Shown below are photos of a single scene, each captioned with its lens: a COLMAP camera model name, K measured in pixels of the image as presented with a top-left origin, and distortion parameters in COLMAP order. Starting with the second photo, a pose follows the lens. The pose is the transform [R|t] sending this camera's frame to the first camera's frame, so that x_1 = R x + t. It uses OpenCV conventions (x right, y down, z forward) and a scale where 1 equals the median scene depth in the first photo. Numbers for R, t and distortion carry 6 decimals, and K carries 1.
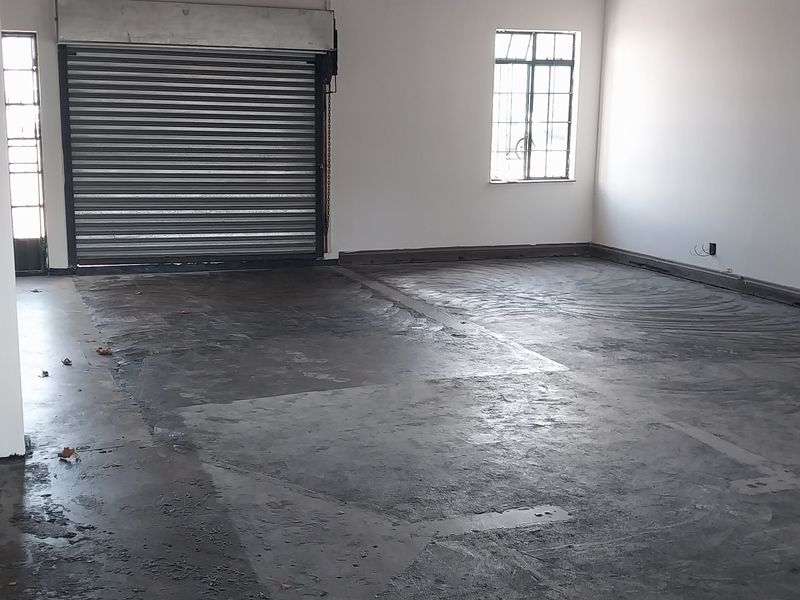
lens RADIAL K [[1043.0, 0, 397.7], [0, 1043.0, 314.0], [0, 0, 1]] dist [0.287030, -1.034623]
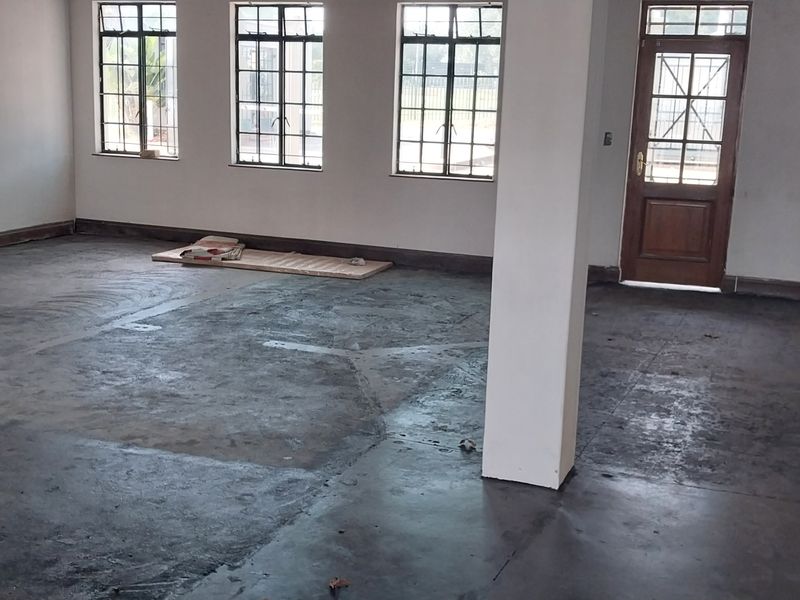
lens RADIAL K [[1043.0, 0, 397.7], [0, 1043.0, 314.0], [0, 0, 1]] dist [0.287030, -1.034623]
pose [[-0.742438, -0.176950, 0.646122, -0.427288], [0.086152, 0.931256, 0.354033, -0.169742], [-0.664352, 0.318513, -0.676156, 0.806534]]
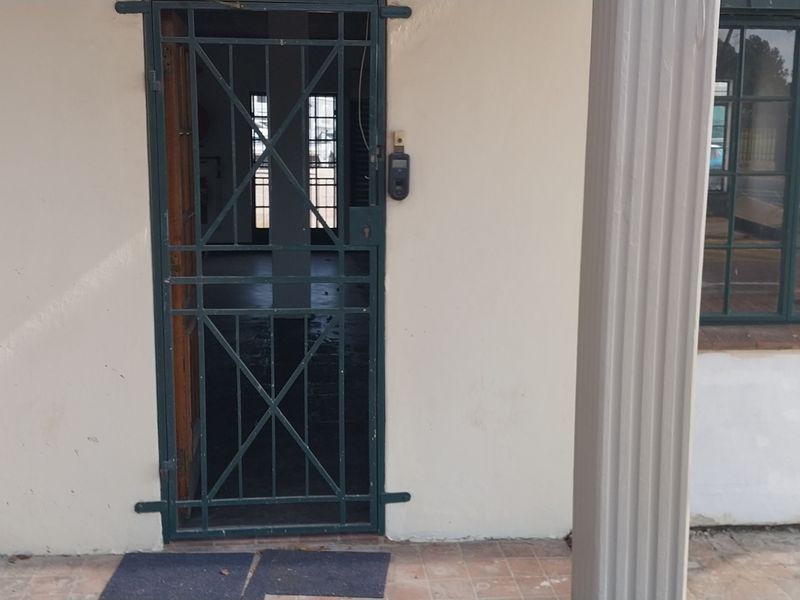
lens RADIAL K [[1043.0, 0, 397.7], [0, 1043.0, 314.0], [0, 0, 1]] dist [0.287030, -1.034623]
pose [[0.961511, 0.047539, -0.270623, 0.155276], [-0.048319, 0.998825, 0.003784, 0.039287], [0.270485, 0.009438, 0.962678, -0.397291]]
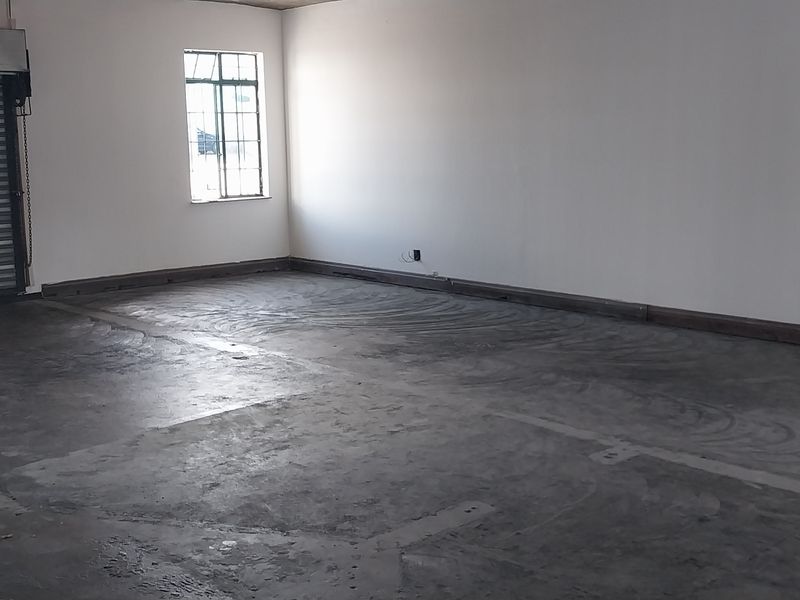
lens RADIAL K [[1043.0, 0, 397.7], [0, 1043.0, 314.0], [0, 0, 1]] dist [0.287030, -1.034623]
pose [[0.919220, -0.092049, 0.382833, -0.133554], [0.096755, 0.995284, 0.006989, -0.009781], [-0.381671, 0.030616, 0.923791, 0.012877]]
